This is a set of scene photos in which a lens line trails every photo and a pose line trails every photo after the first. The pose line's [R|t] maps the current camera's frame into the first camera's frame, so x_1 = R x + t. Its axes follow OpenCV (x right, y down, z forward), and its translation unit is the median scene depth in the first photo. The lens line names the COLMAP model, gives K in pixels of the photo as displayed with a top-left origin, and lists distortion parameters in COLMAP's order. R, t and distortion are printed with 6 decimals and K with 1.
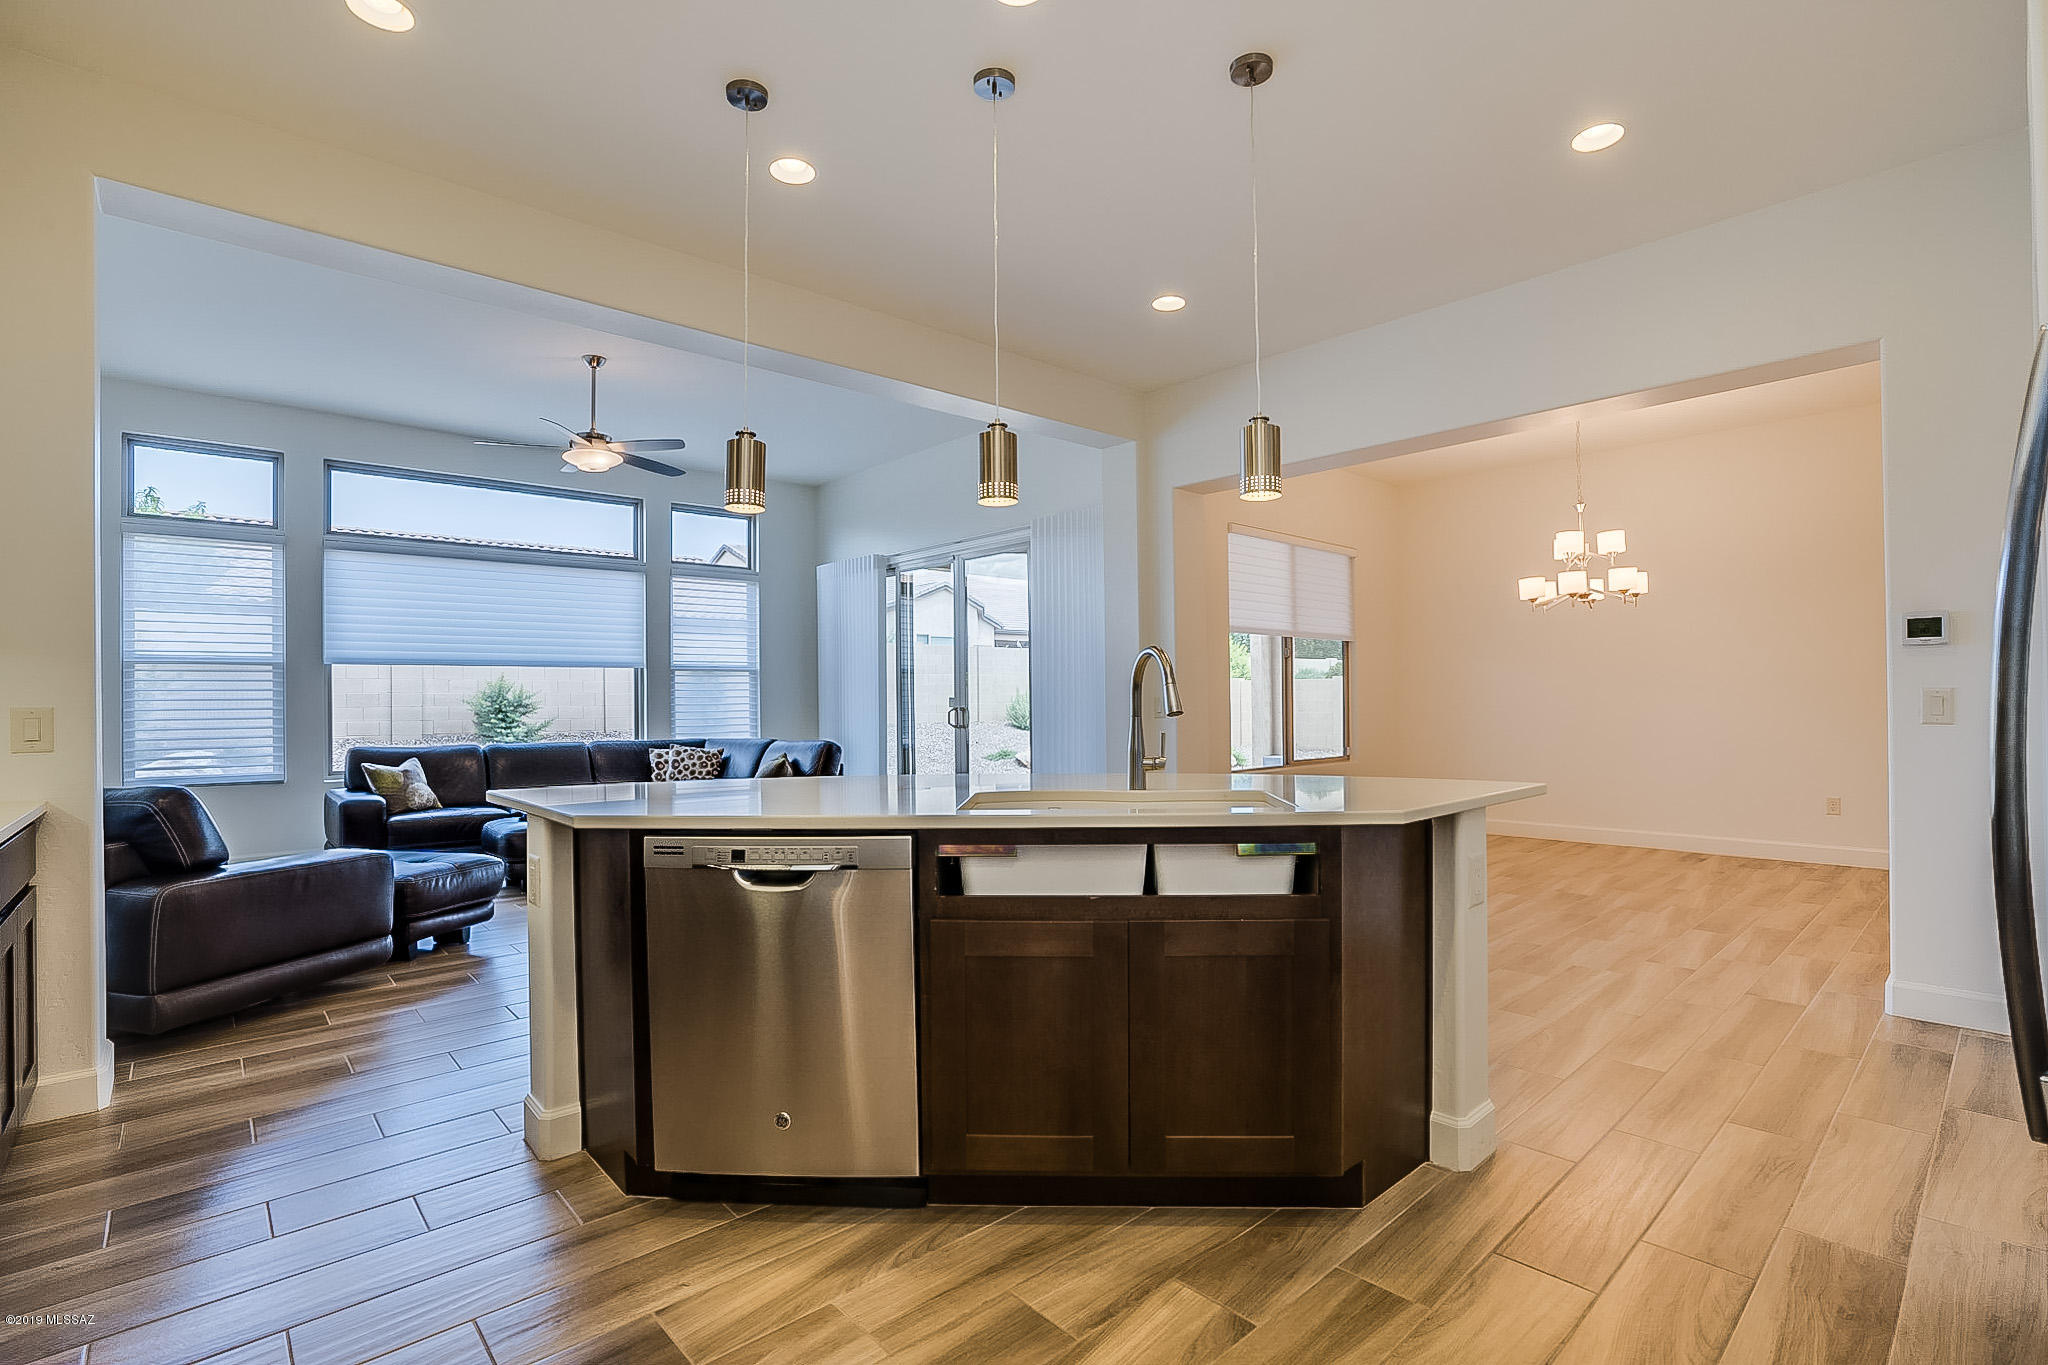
lens RADIAL K [[945.7, 0, 1051.1], [0, 945.7, 690.5], [0, 0, 1]] dist [-0.017996, 0.000337]
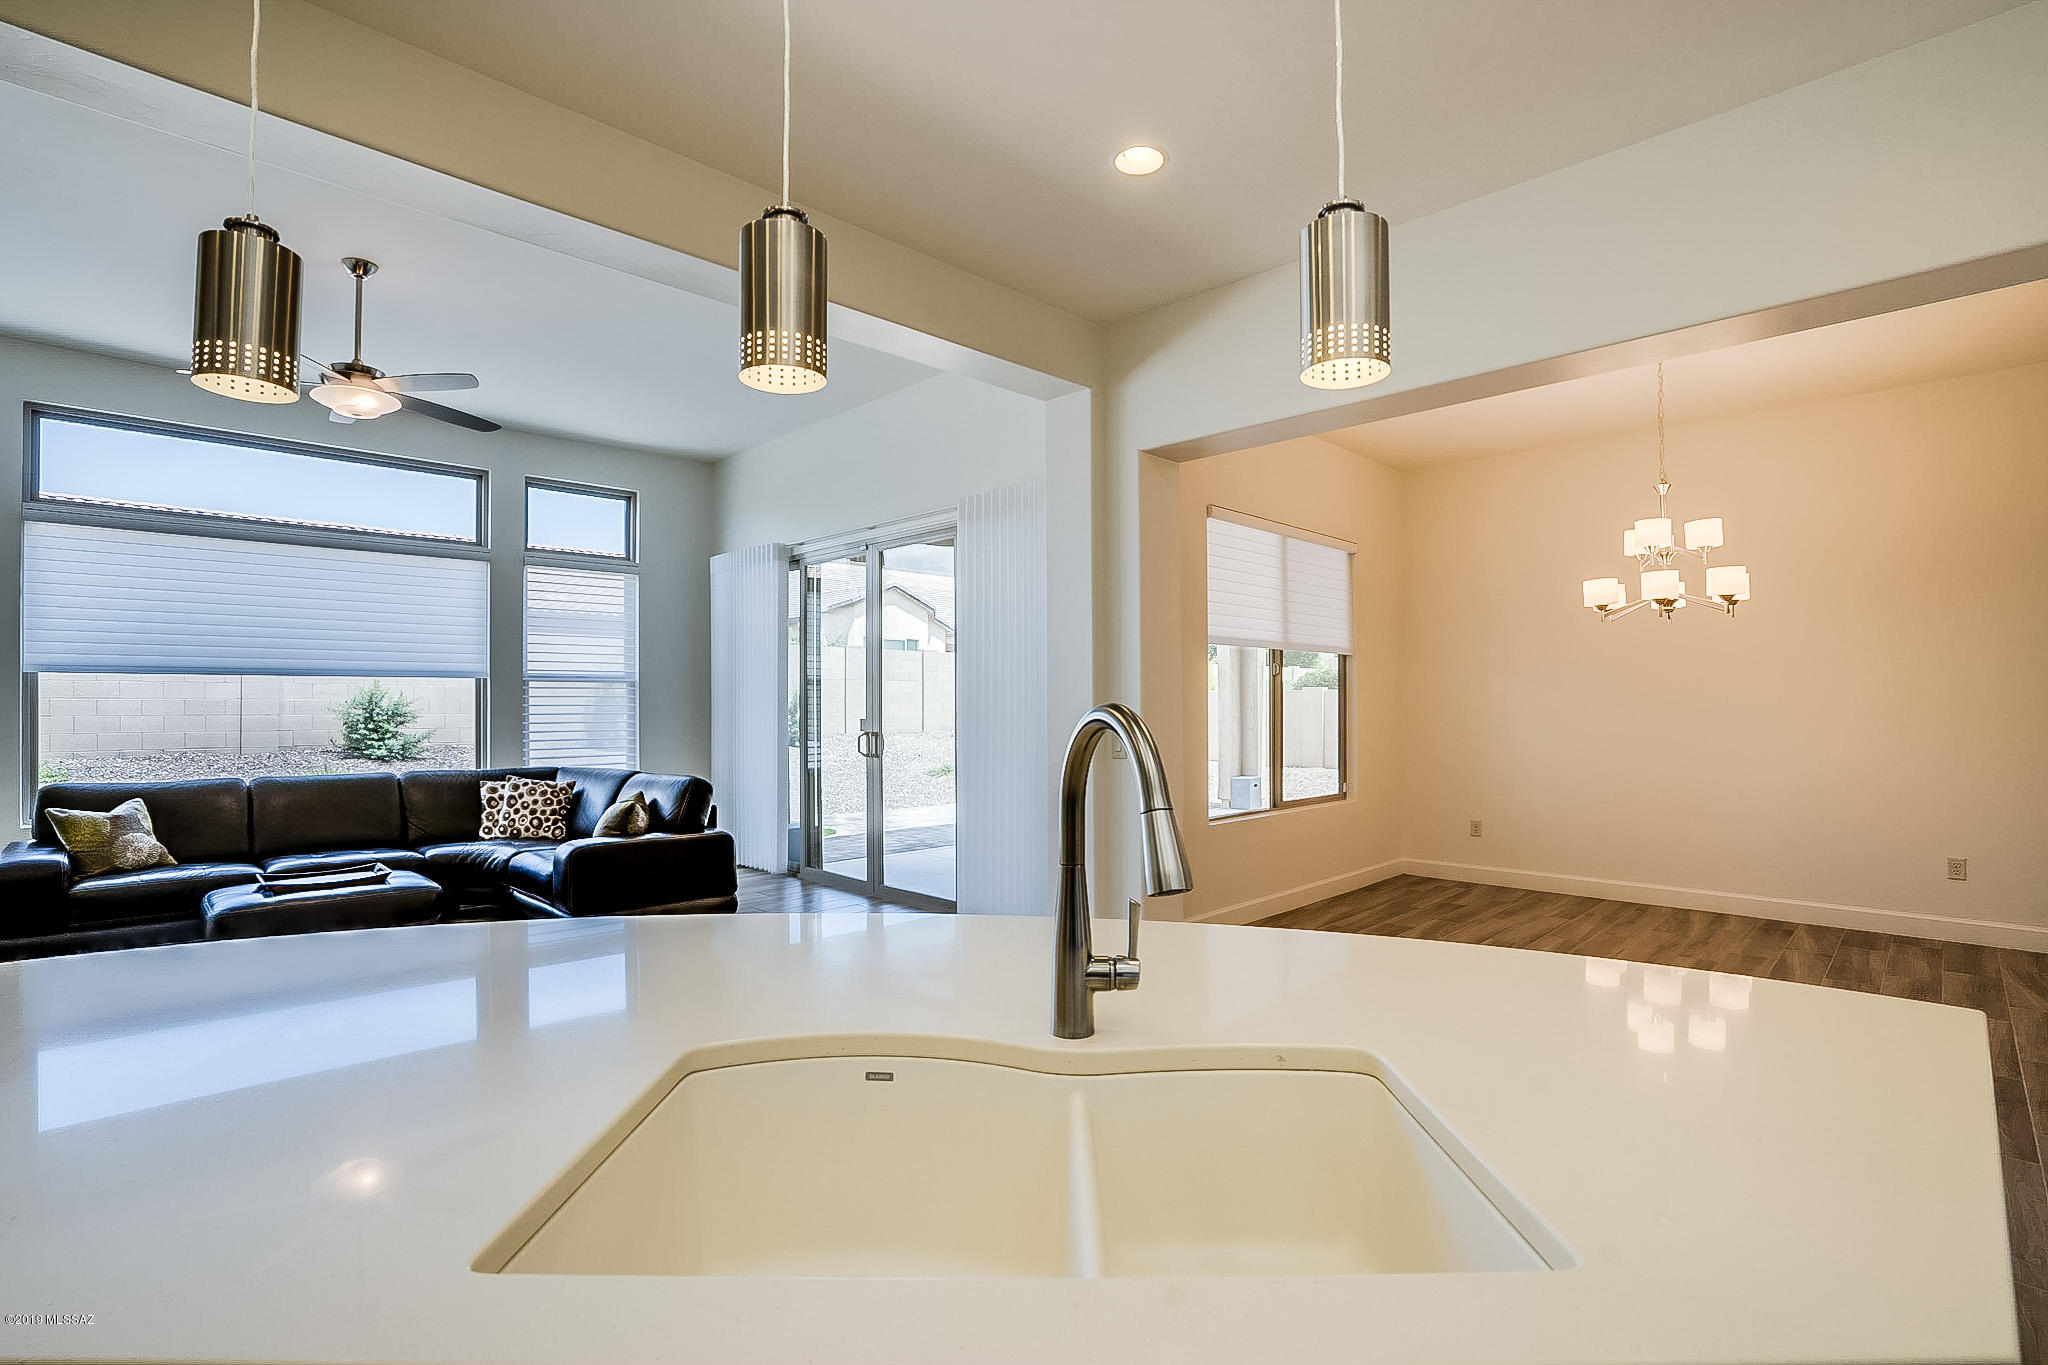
lens RADIAL K [[945.7, 0, 1051.1], [0, 945.7, 690.5], [0, 0, 1]] dist [-0.017996, 0.000337]
pose [[0.998953, 0.008478, 0.044950, 0.020073], [-0.008308, 0.999958, -0.003964, -0.015965], [-0.044981, 0.003586, 0.998981, 0.189623]]
